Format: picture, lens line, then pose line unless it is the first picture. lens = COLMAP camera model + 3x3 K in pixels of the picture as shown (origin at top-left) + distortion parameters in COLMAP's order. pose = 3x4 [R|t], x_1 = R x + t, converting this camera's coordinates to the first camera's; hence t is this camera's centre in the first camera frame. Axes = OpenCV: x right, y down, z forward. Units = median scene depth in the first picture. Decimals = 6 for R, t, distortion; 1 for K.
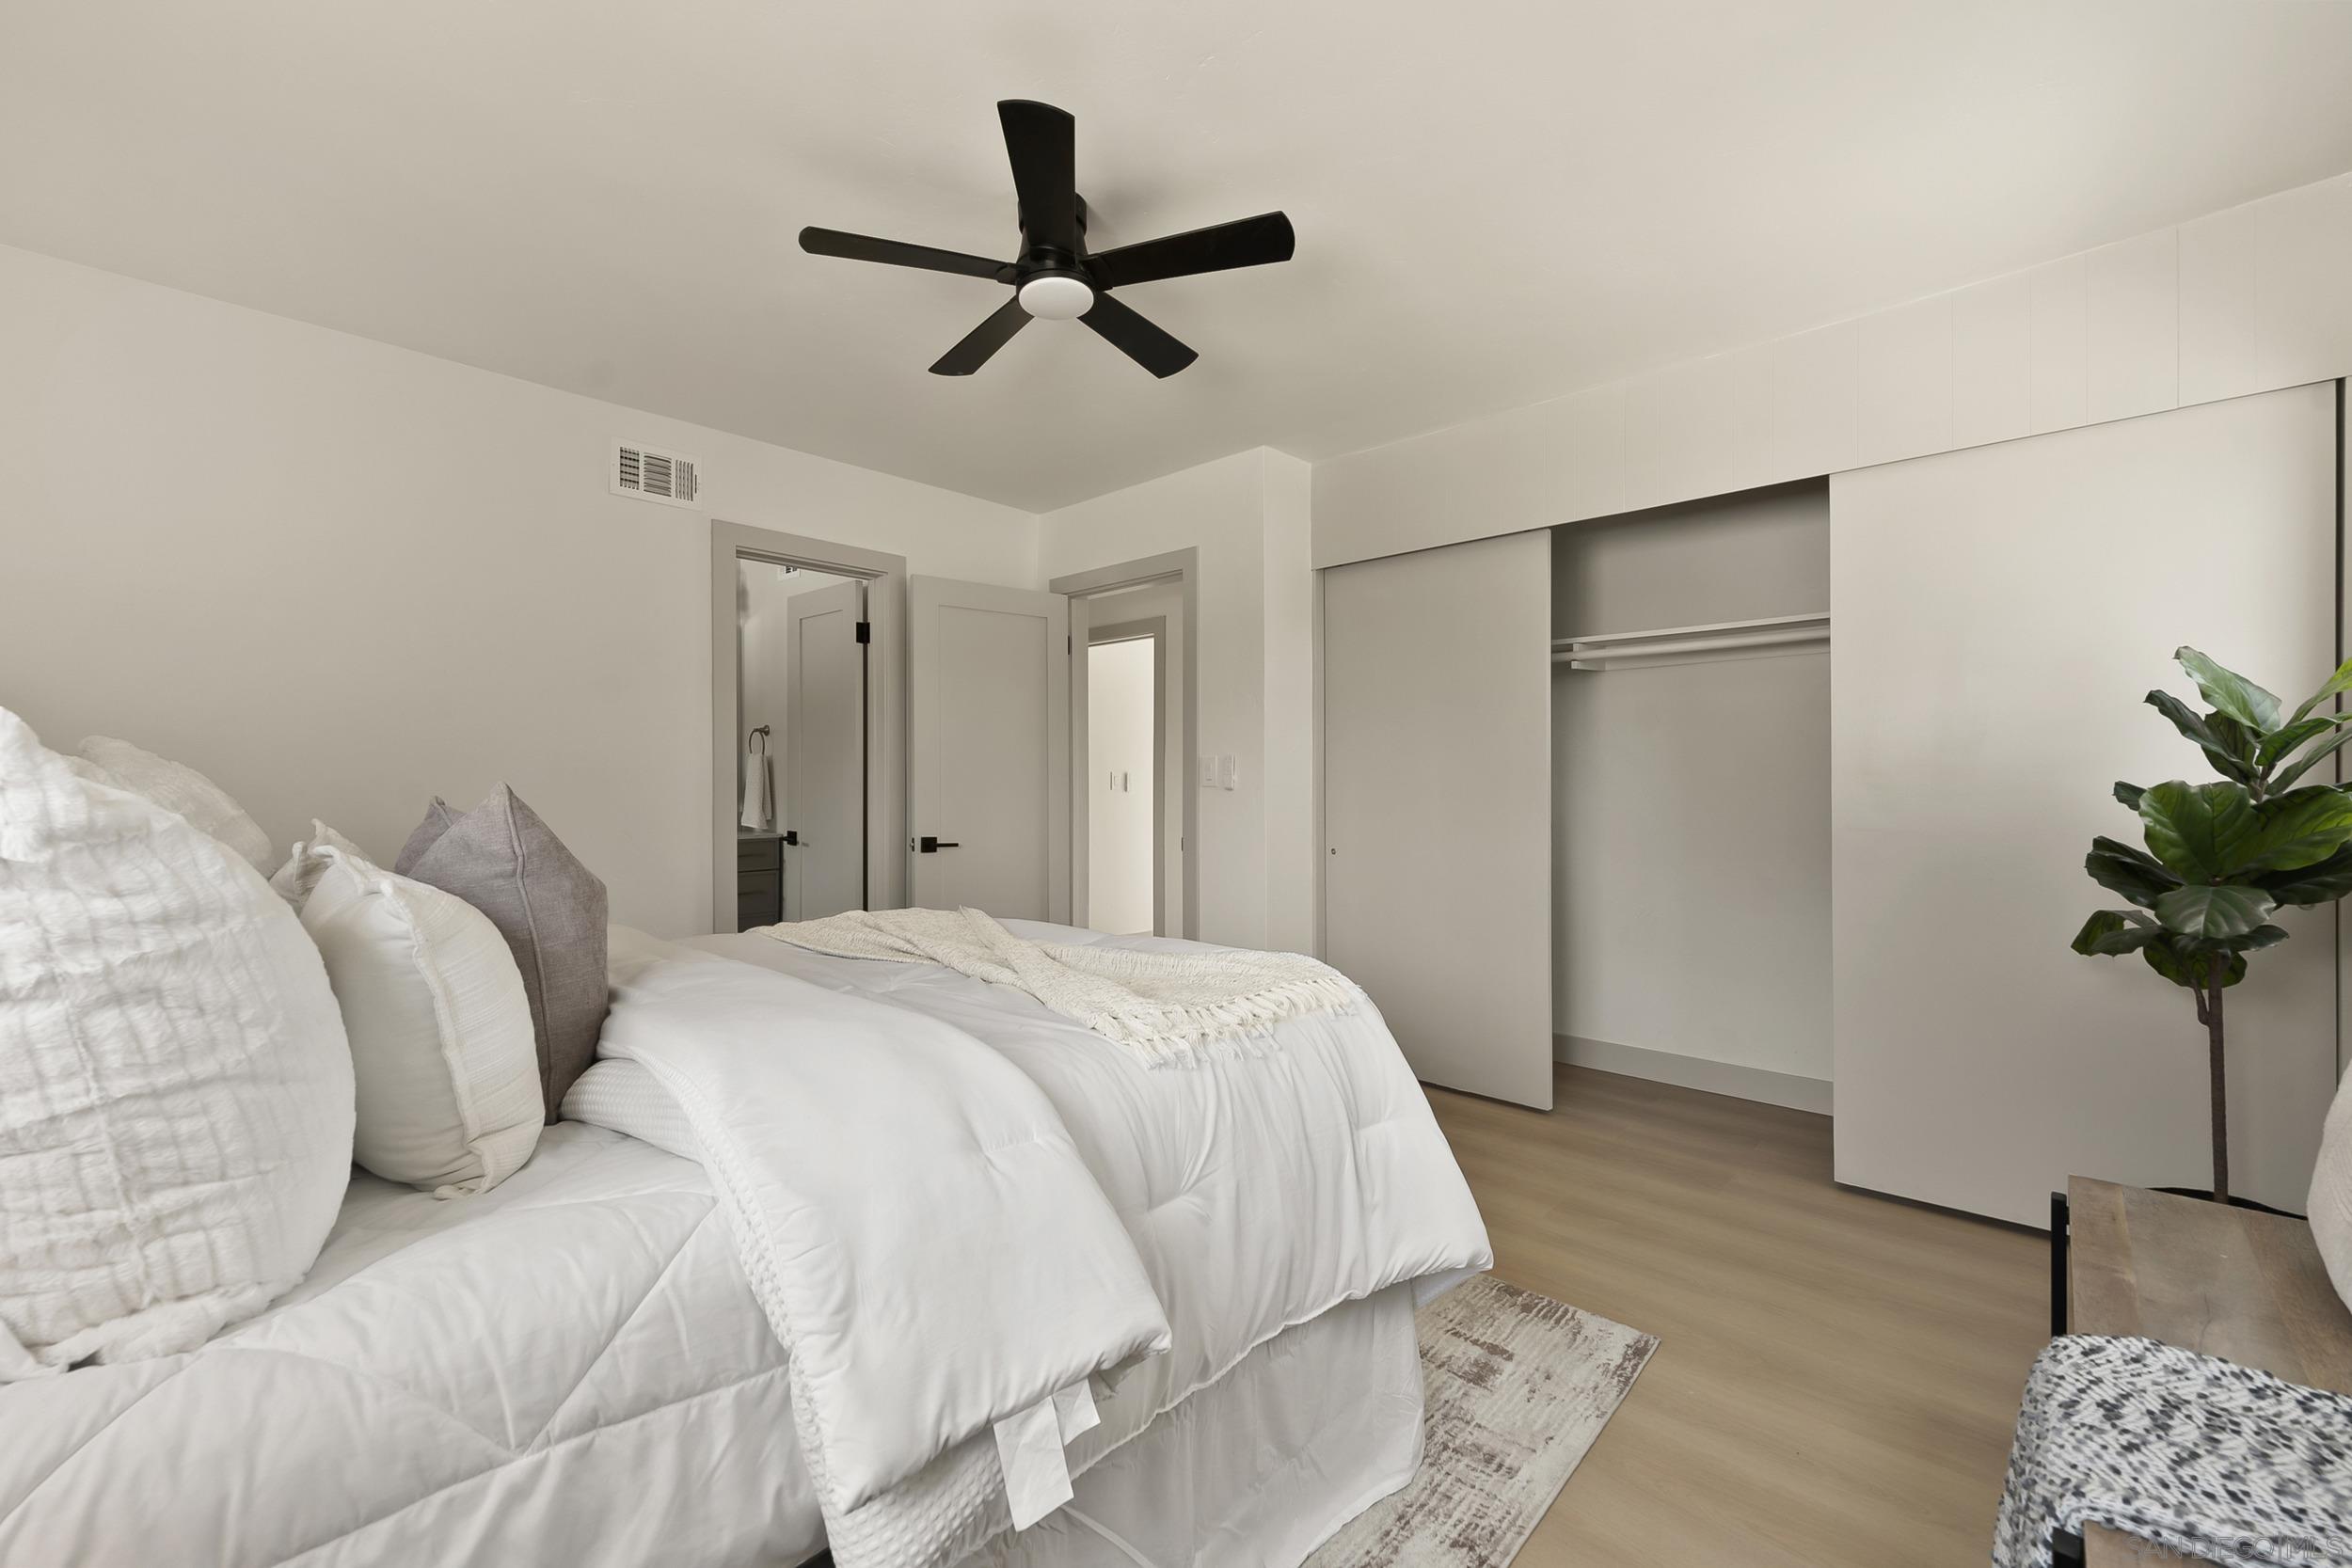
lens RADIAL K [[945.9, 0, 1164.9], [0, 945.9, 783.8], [0, 0, 1]] dist [-0.001443, -0.000370]
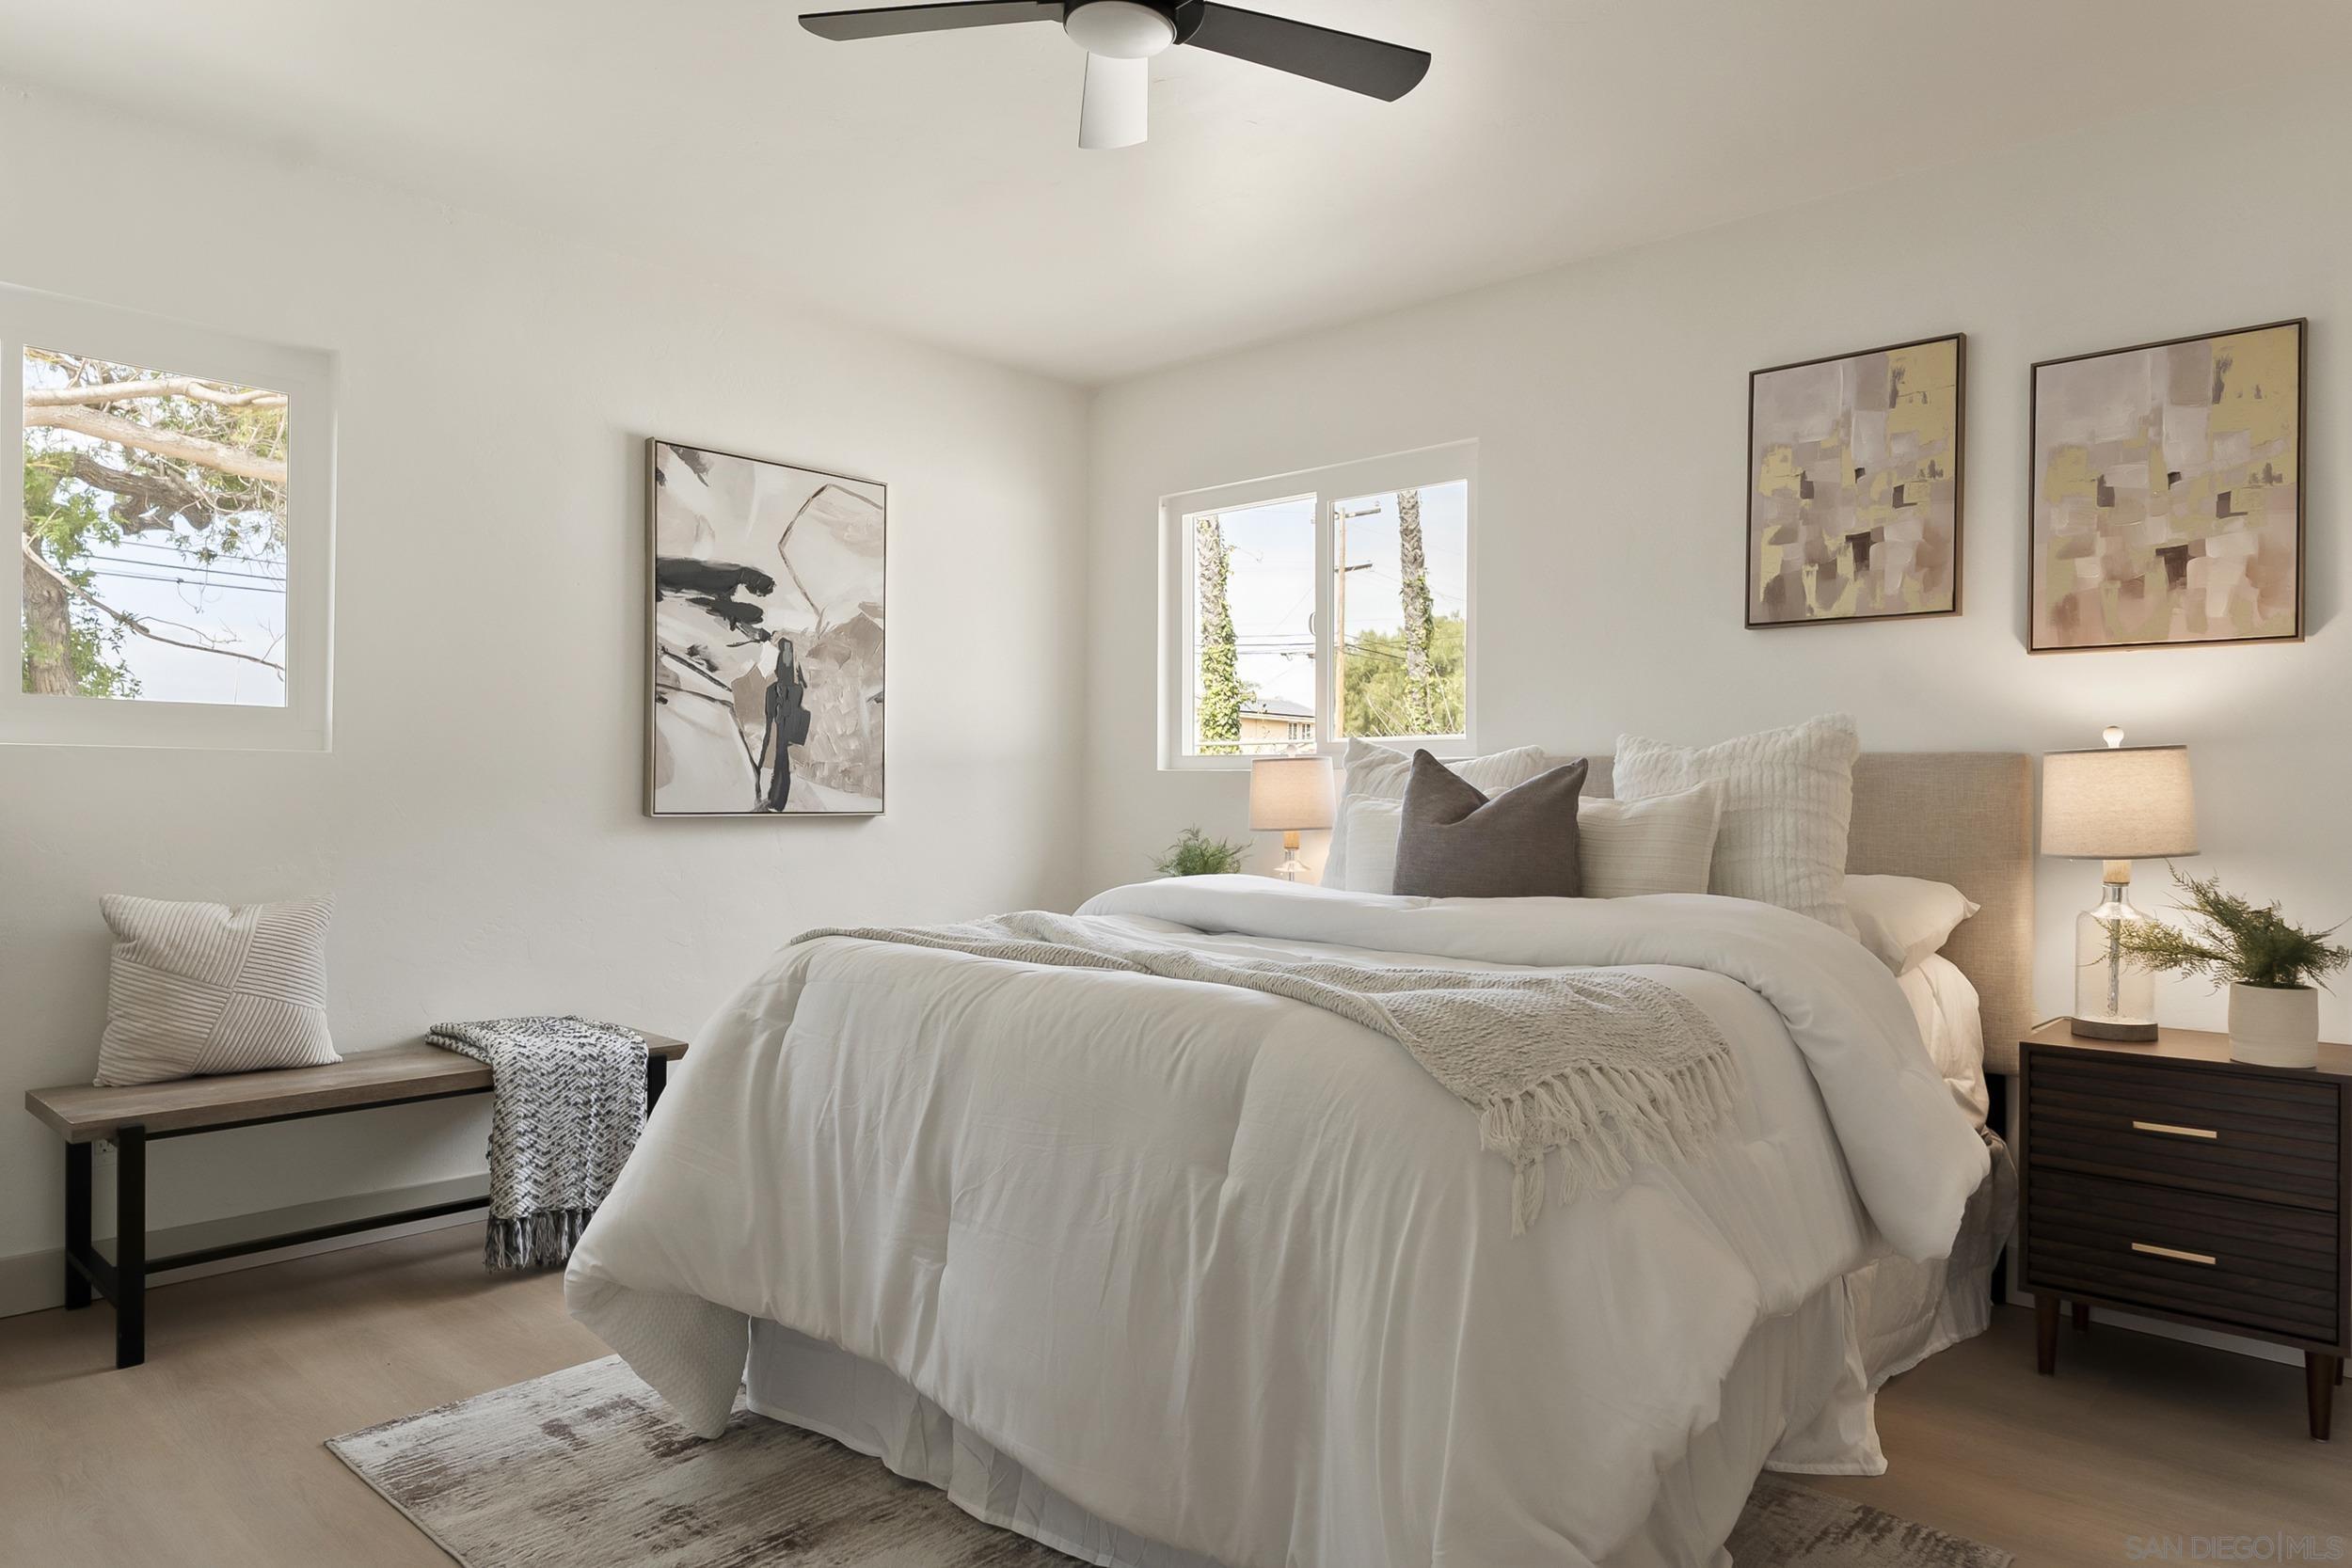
lens RADIAL K [[1464.7, 0, 1176.0], [0, 1464.7, 784.0], [0, 0, 1]] dist [-0.001573, 0.000587]
pose [[-0.999831, -0.006445, -0.017211, -0.150940], [-0.006456, 0.999979, 0.000575, 0.039486], [0.017207, 0.000686, -0.999852, 2.184155]]
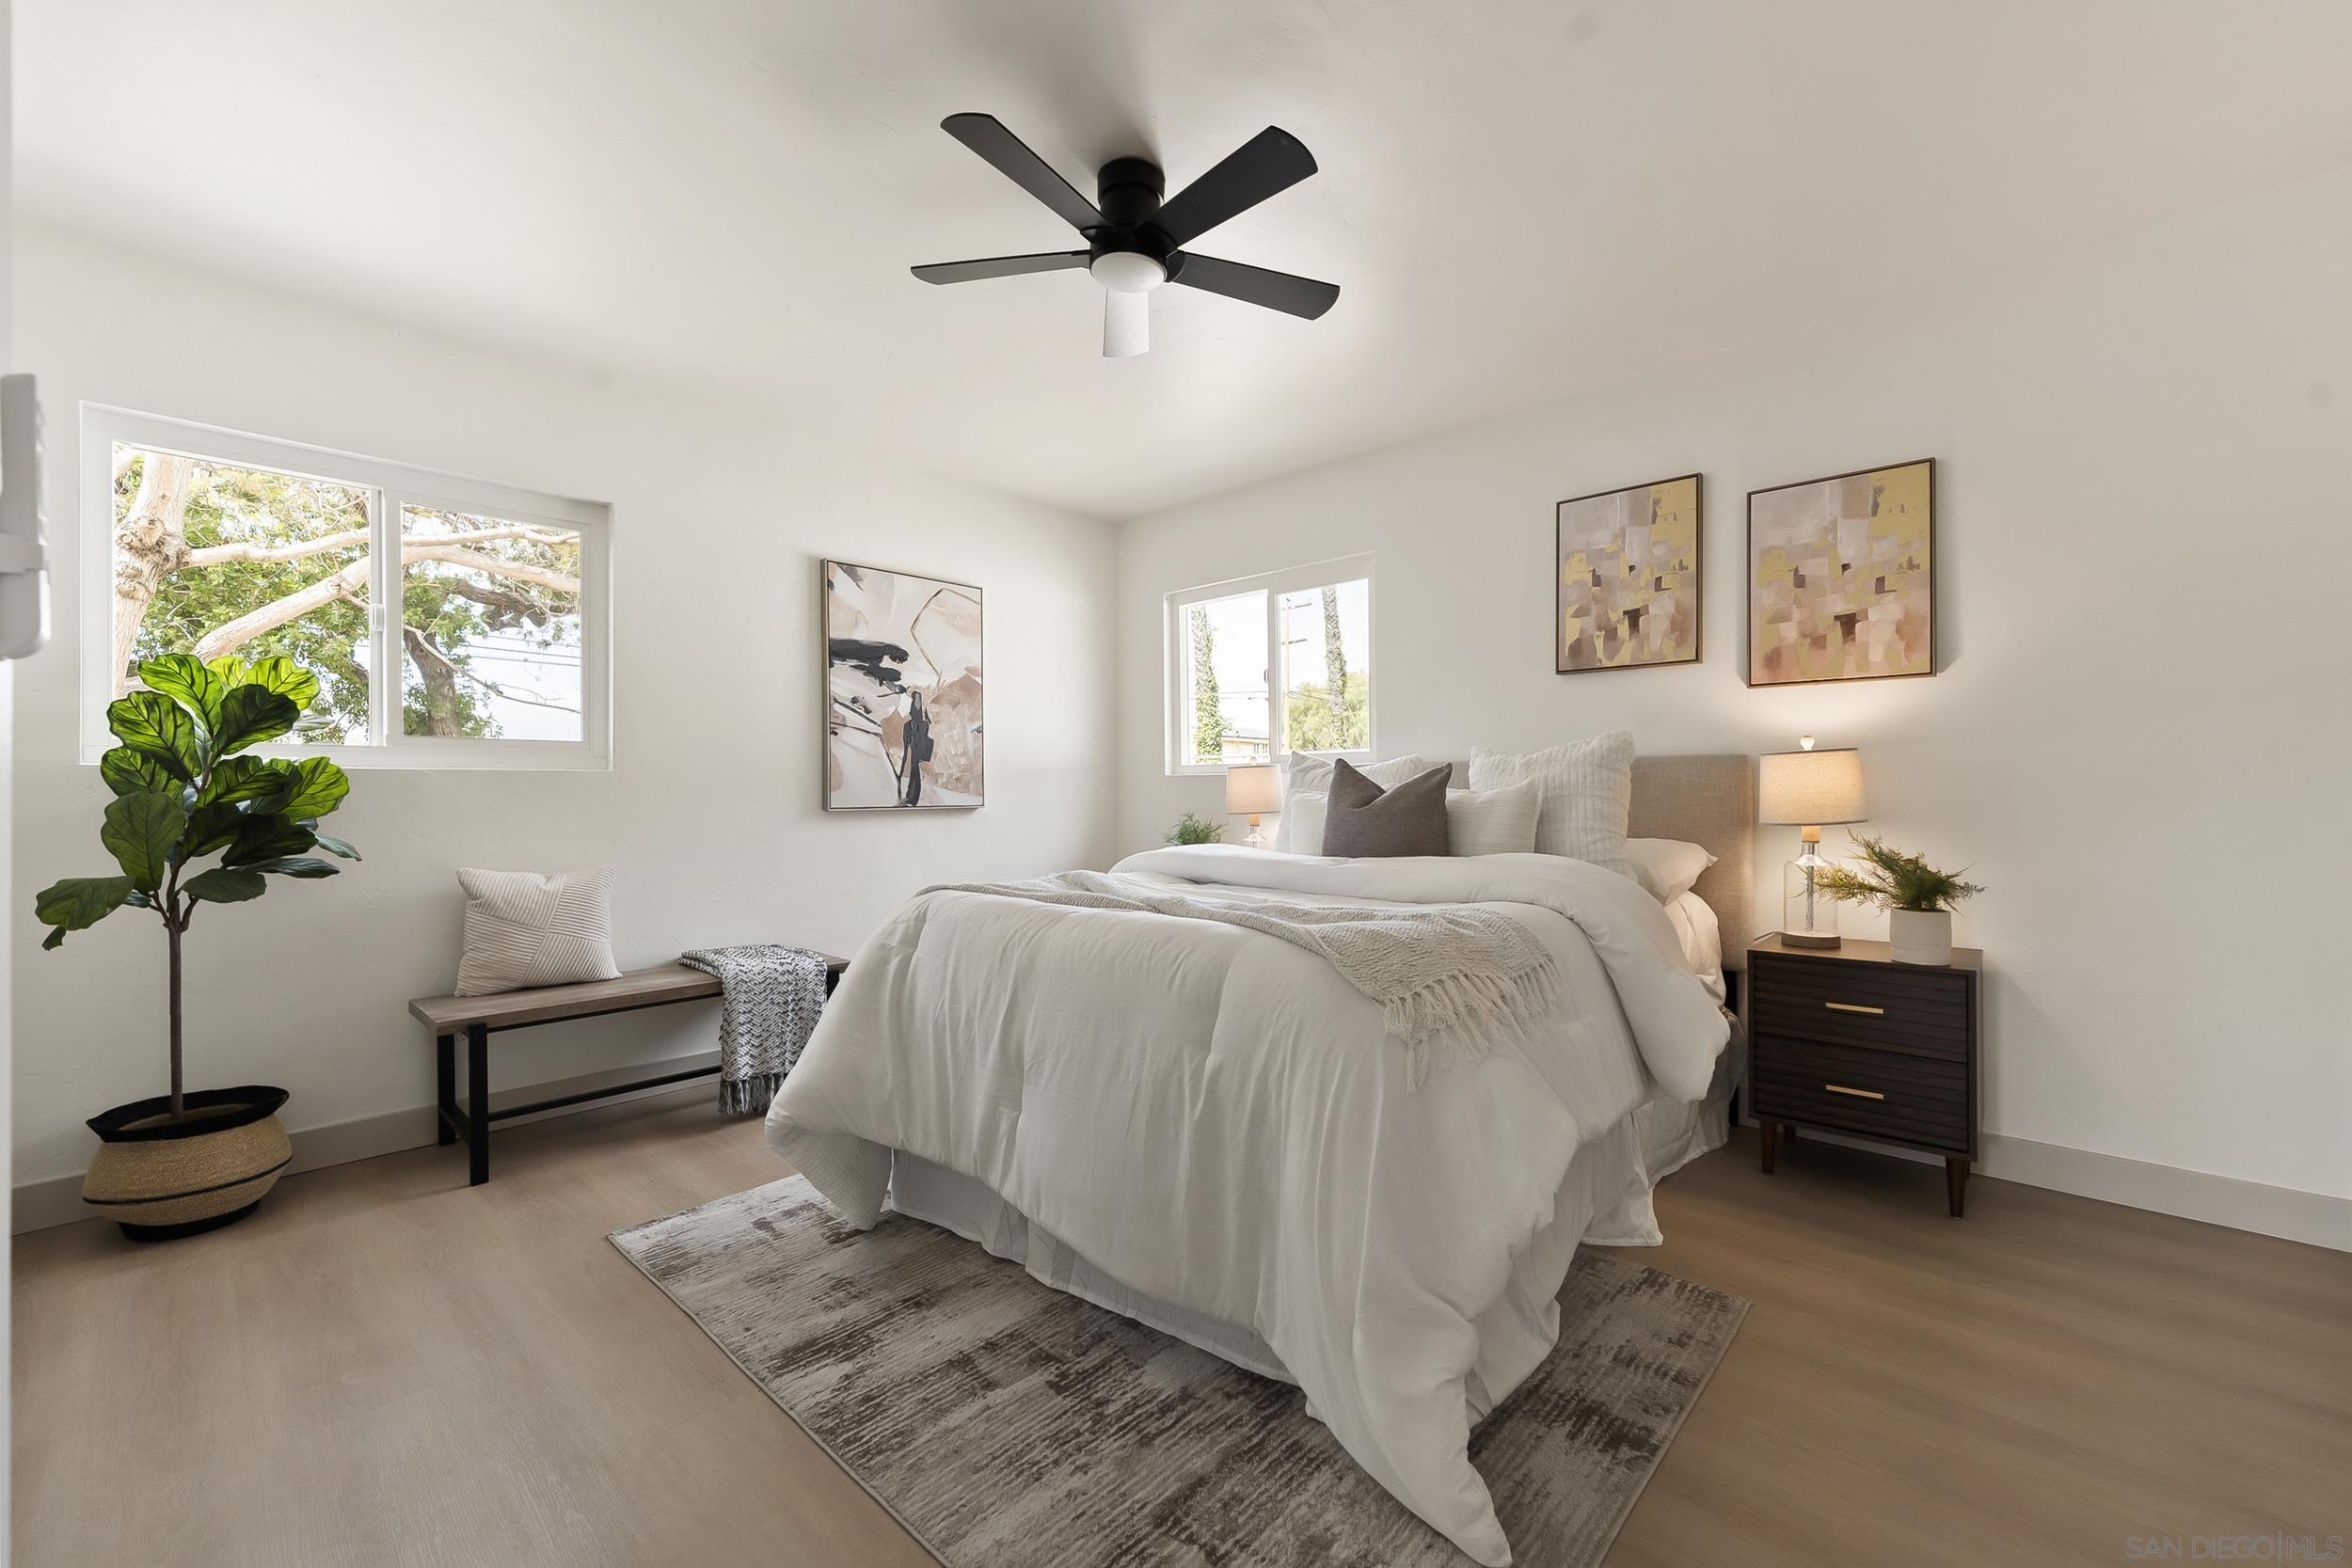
lens RADIAL K [[952.5, 0, 1174.4], [0, 952.5, 784.9], [0, 0, 1]] dist [-0.000775, -0.000156]
pose [[-0.999914, 0.008068, -0.010349, -0.160231], [0.008054, 0.999967, 0.001348, 0.039830], [0.010359, 0.001265, -0.999946, 2.137909]]
